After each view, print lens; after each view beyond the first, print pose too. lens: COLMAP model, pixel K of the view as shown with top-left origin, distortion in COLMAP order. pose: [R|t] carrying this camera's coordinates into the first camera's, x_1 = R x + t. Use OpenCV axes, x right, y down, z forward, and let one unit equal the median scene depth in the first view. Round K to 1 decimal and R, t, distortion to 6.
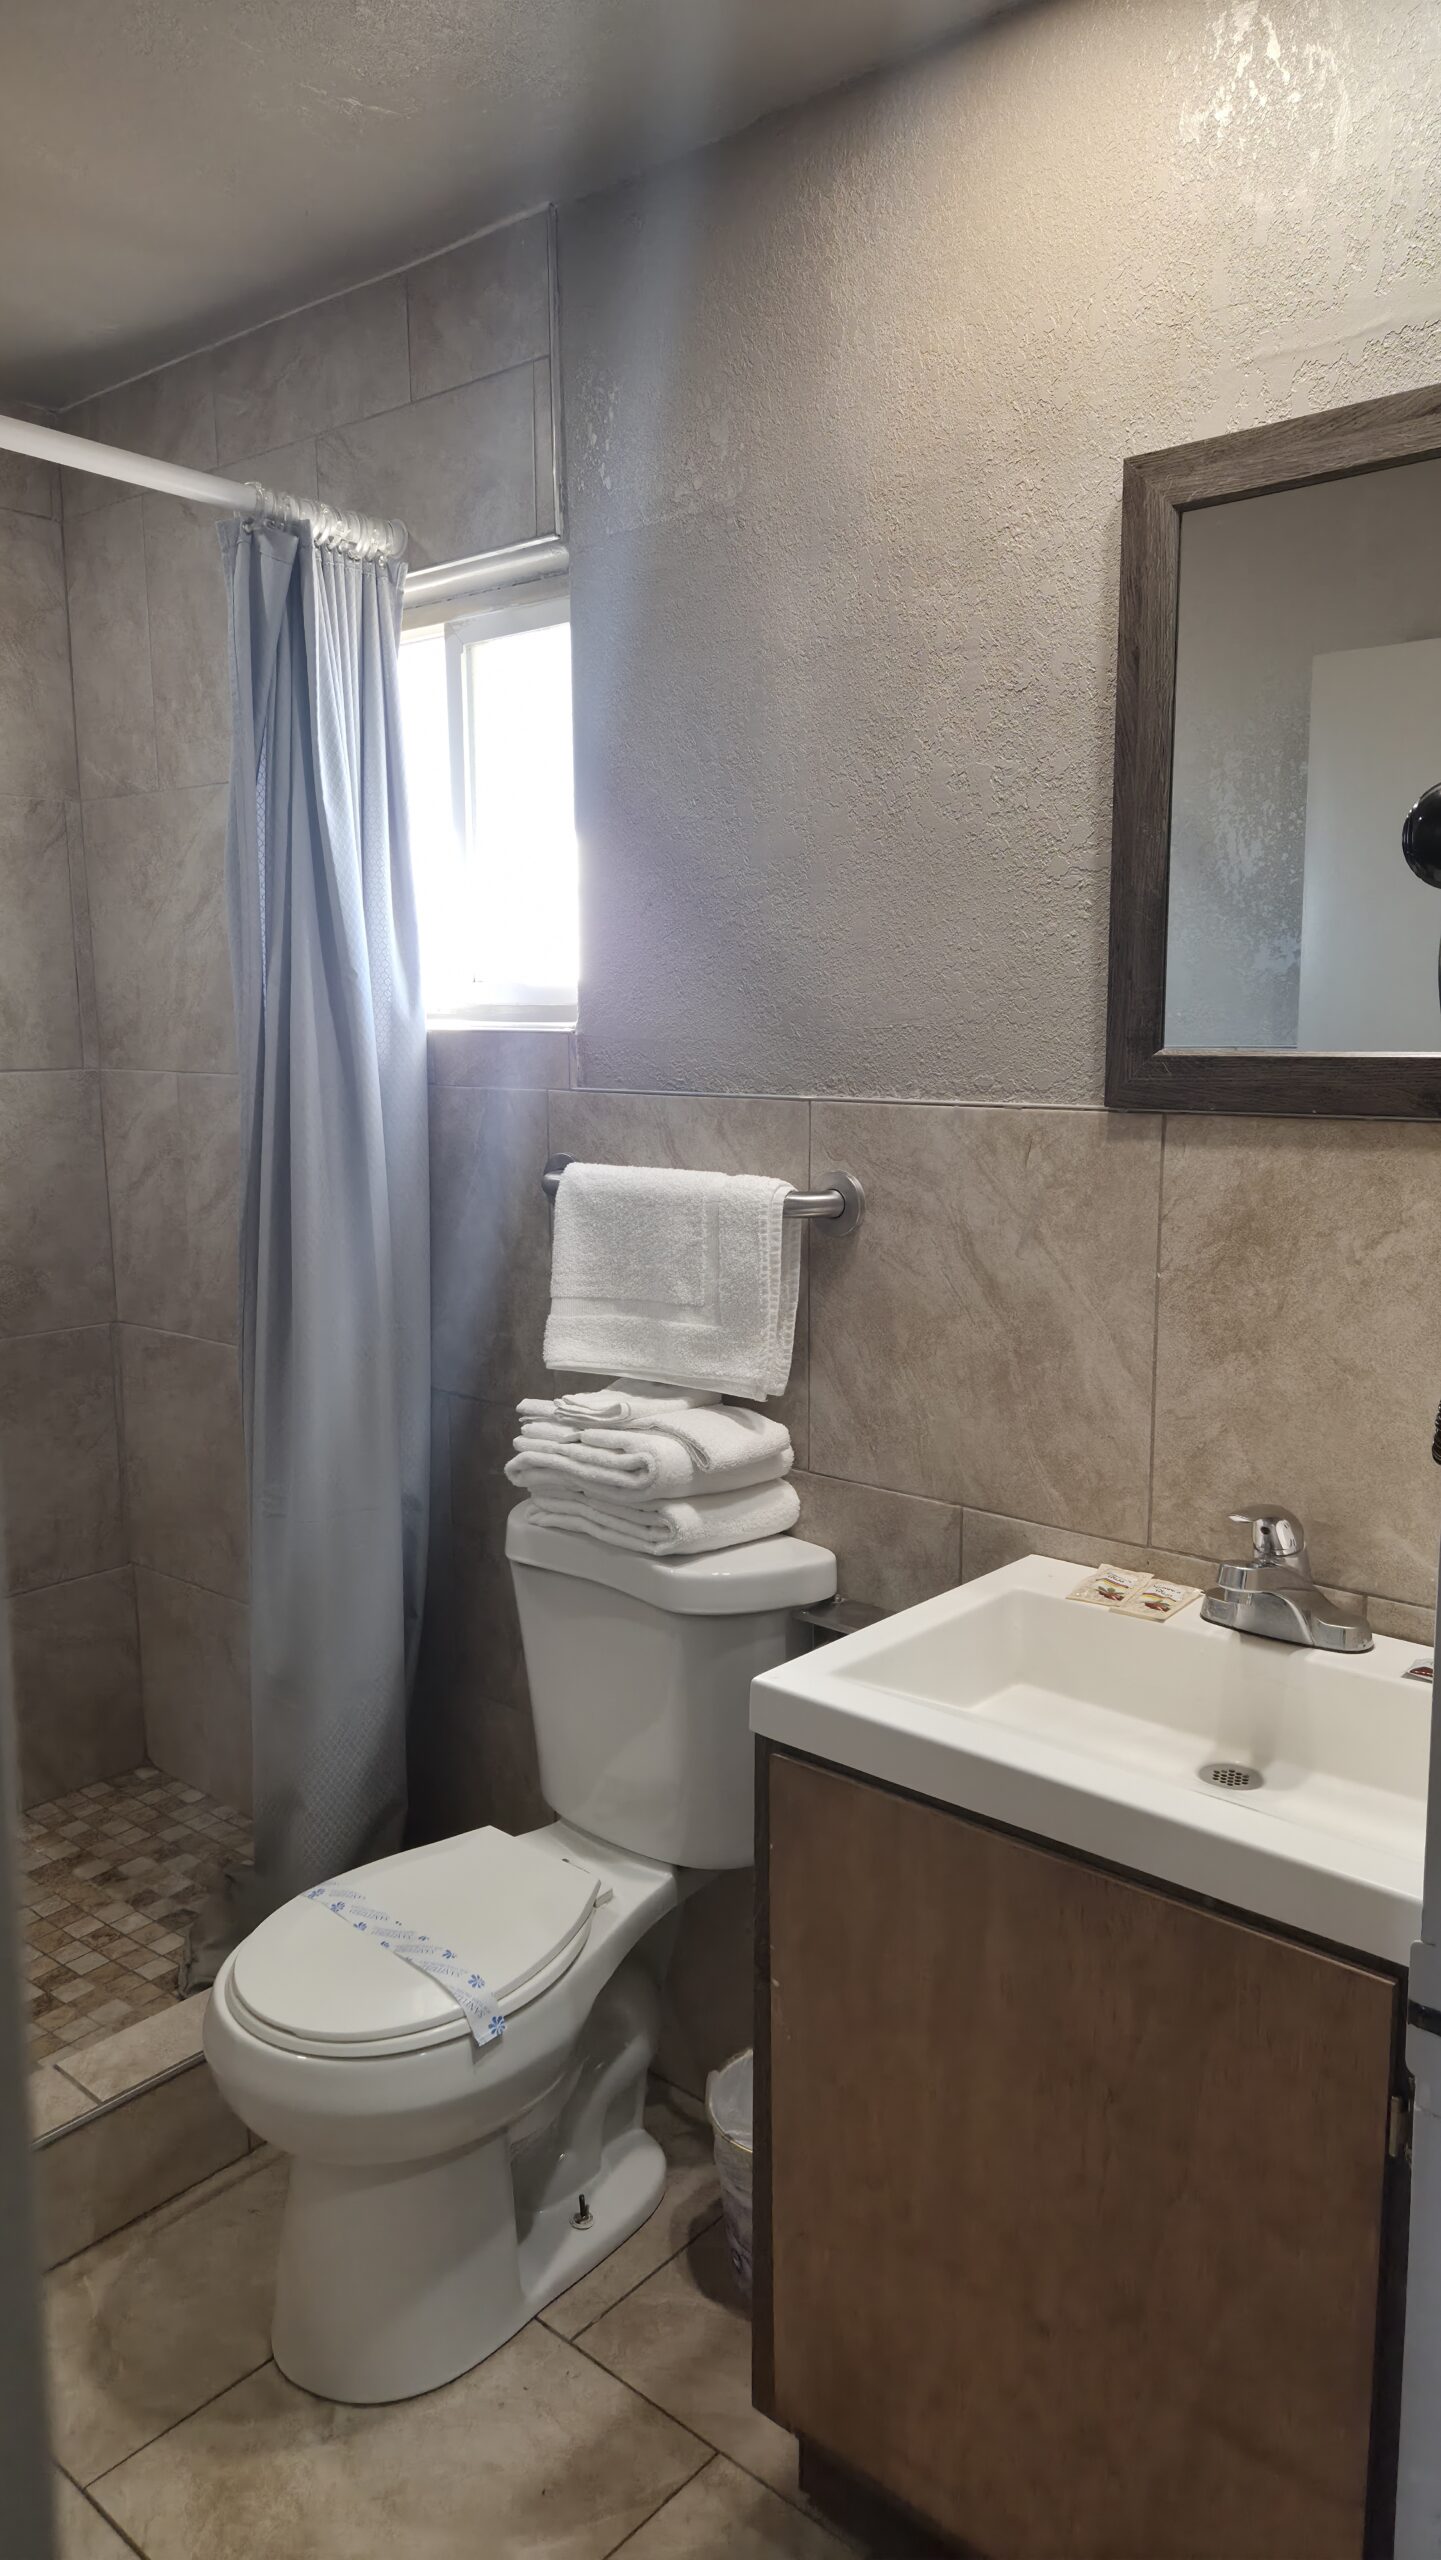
lens RADIAL K [[1742.8, 0, 735.9], [0, 1742.8, 1291.8], [0, 0, 1]] dist [0.081703, -0.072706]
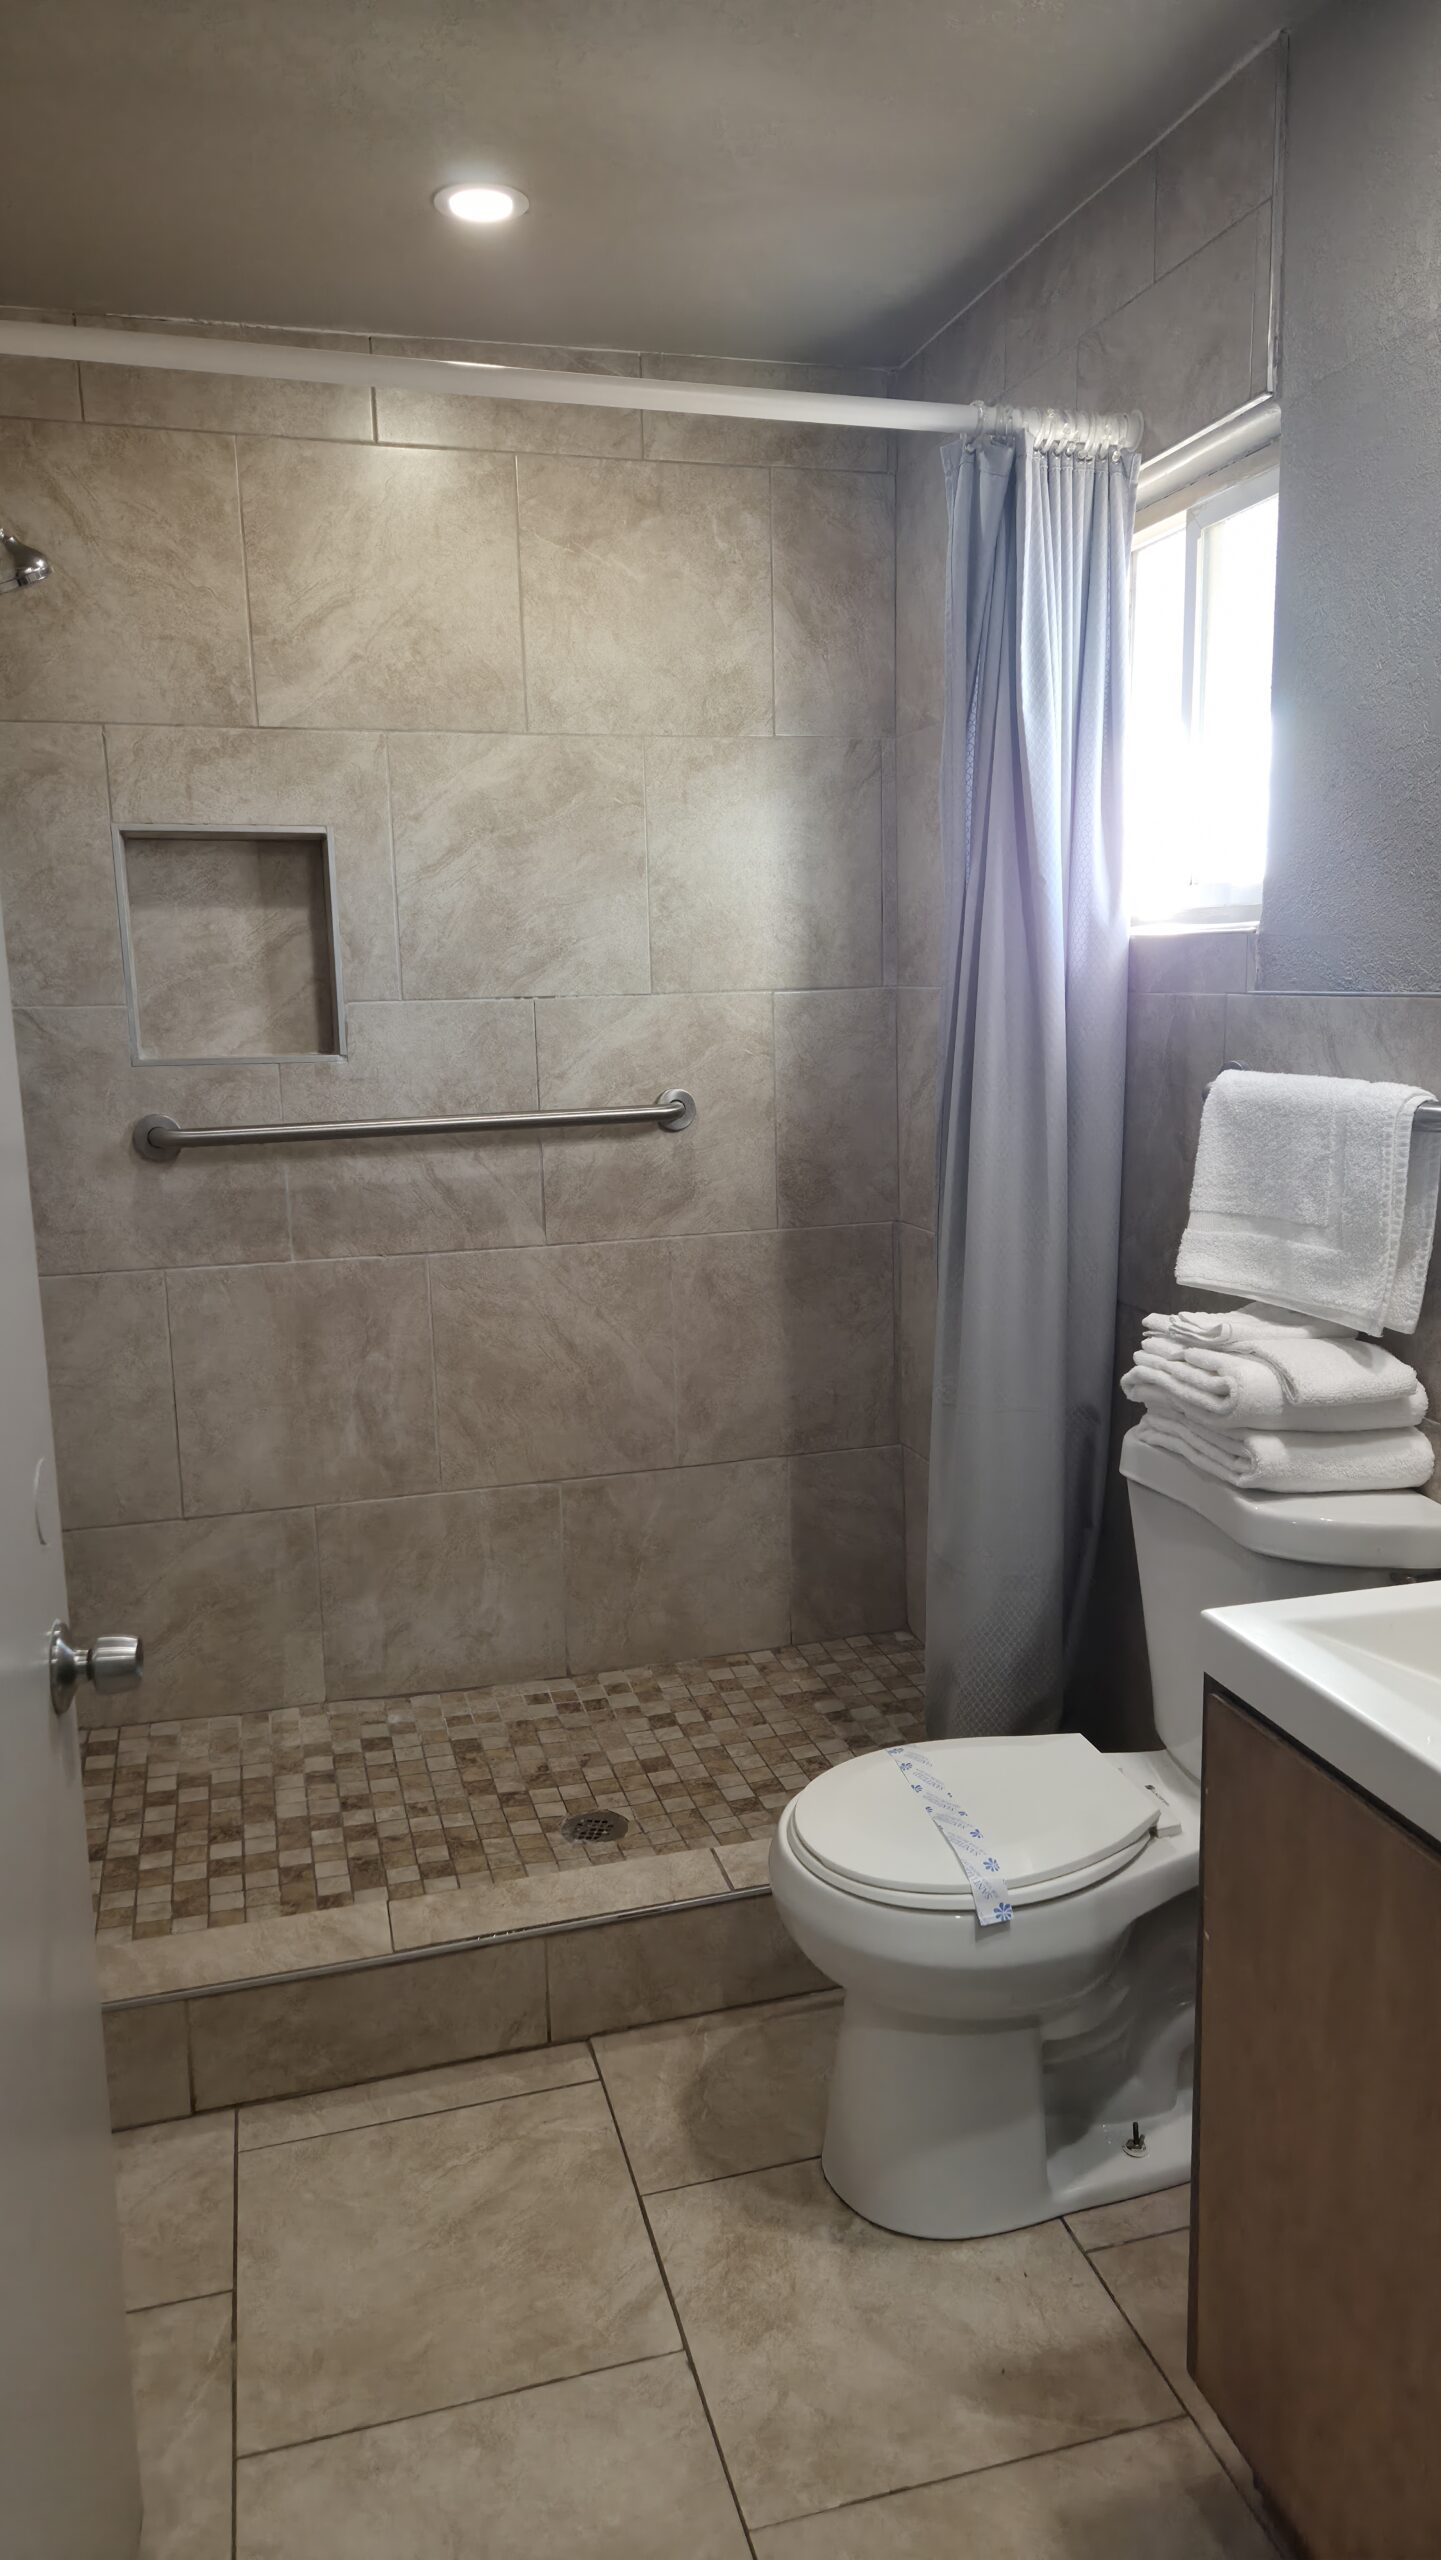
lens RADIAL K [[1742.8, 0, 735.9], [0, 1742.8, 1291.8], [0, 0, 1]] dist [0.081703, -0.072706]
pose [[0.831366, 0.087313, -0.548824, 0.226285], [-0.069284, 0.996160, 0.053528, 0.013816], [0.551390, -0.006477, 0.834223, 0.061246]]
